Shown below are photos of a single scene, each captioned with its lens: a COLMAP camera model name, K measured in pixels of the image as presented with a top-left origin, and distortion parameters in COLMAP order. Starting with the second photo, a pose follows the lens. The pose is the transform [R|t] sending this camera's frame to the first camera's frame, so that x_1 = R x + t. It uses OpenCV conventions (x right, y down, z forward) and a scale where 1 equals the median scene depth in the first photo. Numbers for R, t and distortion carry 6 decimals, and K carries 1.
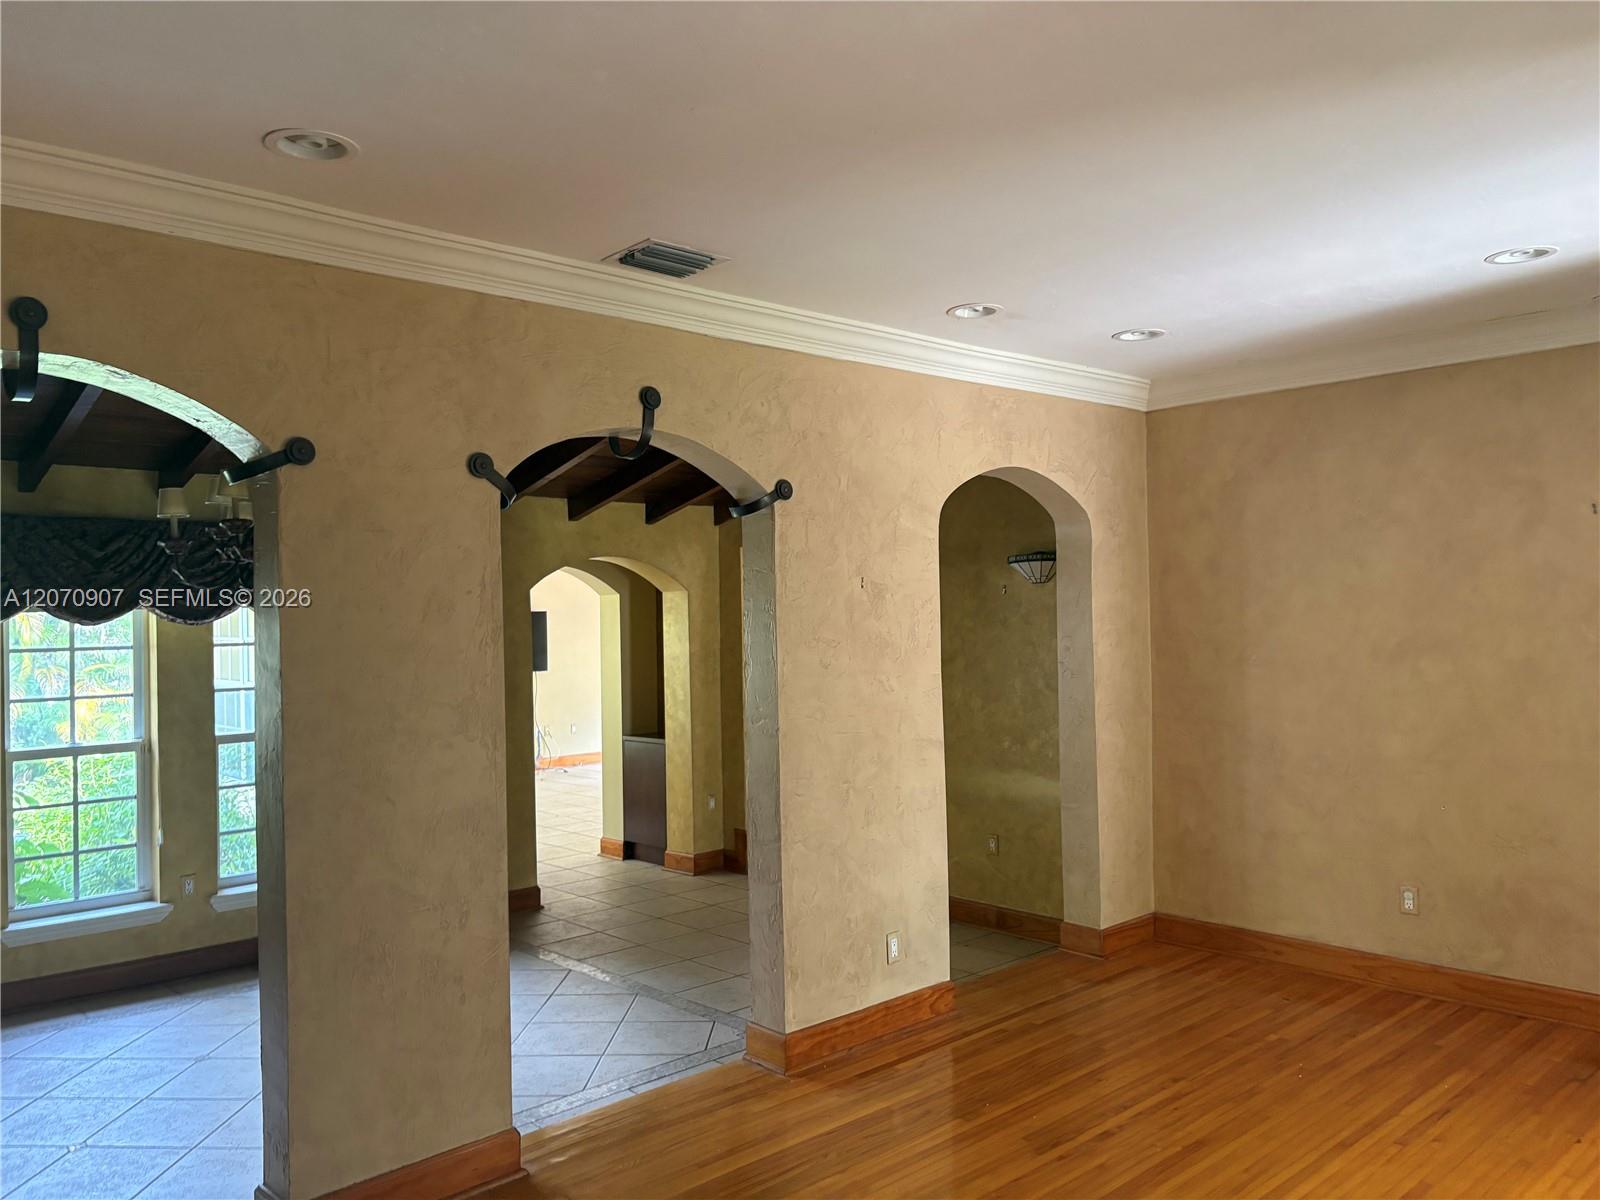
lens RADIAL K [[1216.8, 0, 805.8], [0, 1216.8, 600.7], [0, 0, 1]] dist [0.045403, -0.052523]
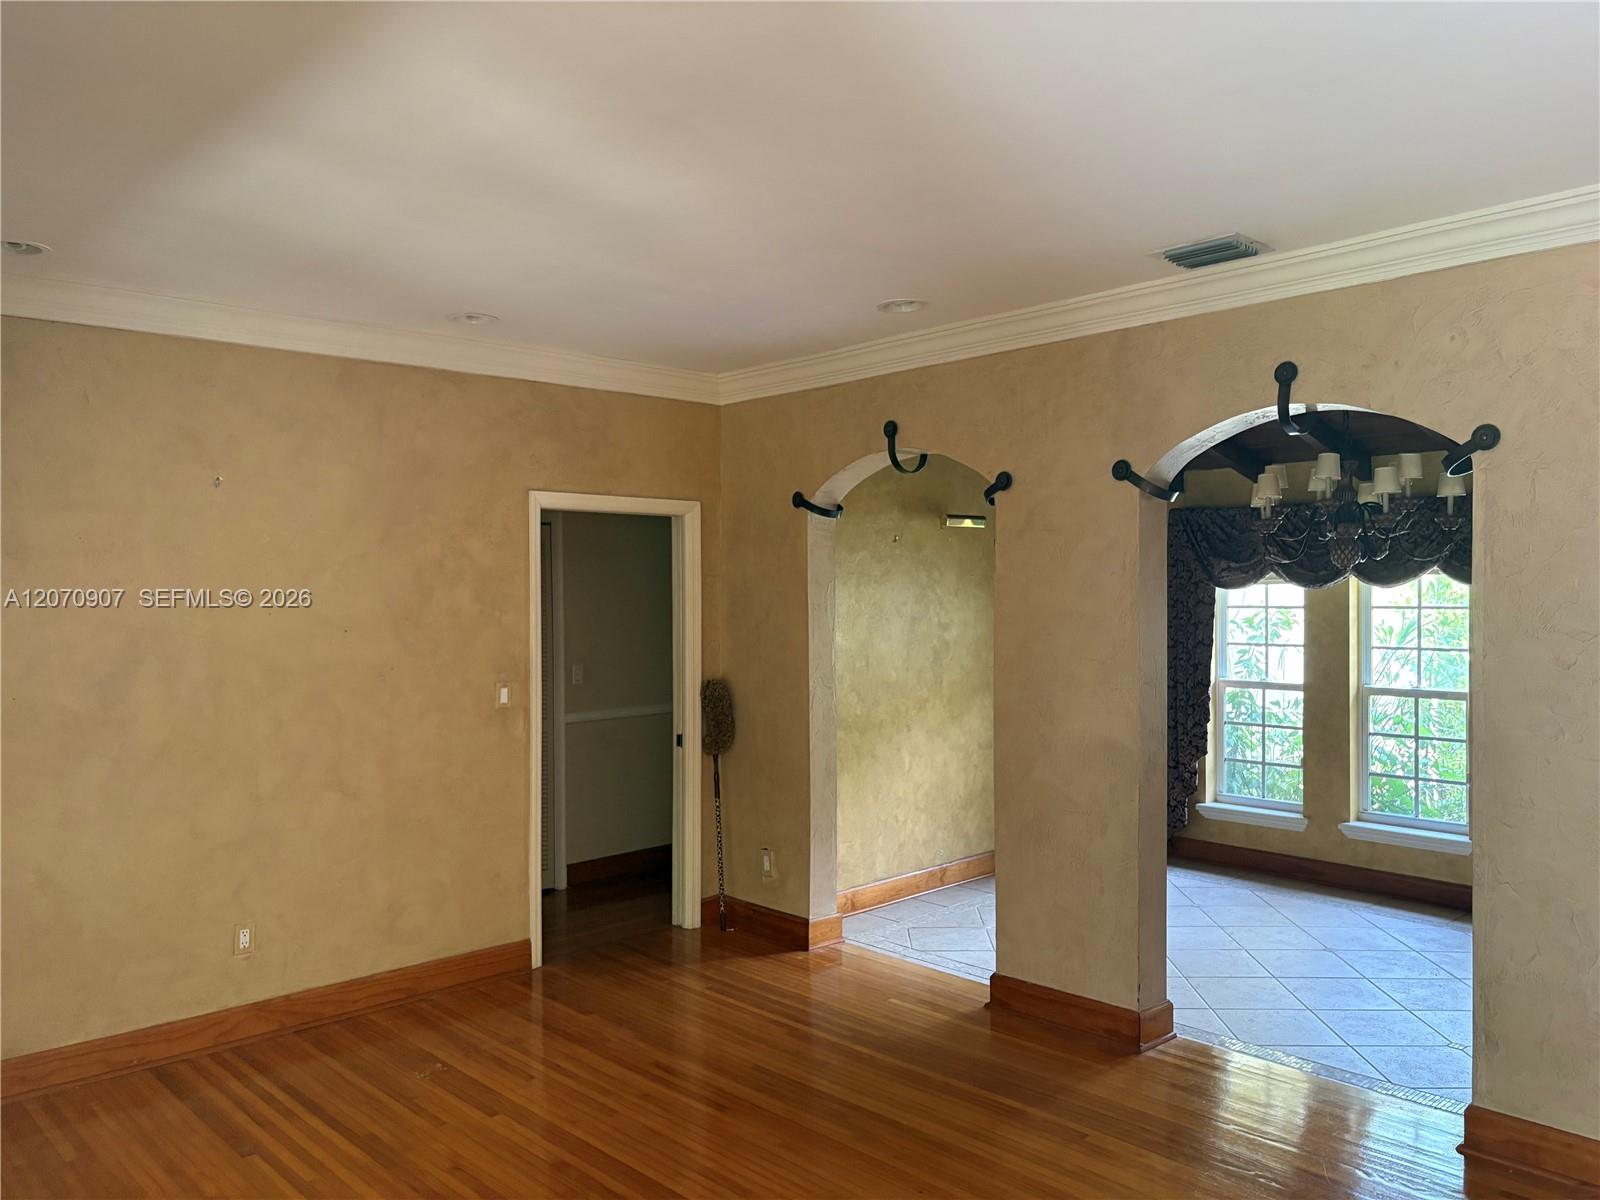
lens RADIAL K [[1216.8, 0, 805.7], [0, 1216.8, 600.8], [0, 0, 1]] dist [0.045403, -0.052523]
pose [[0.013248, 0.023824, -0.999628, 0.791190], [0.024779, 0.999401, 0.024147, -0.013920], [0.999605, -0.025090, 0.012650, 0.541334]]
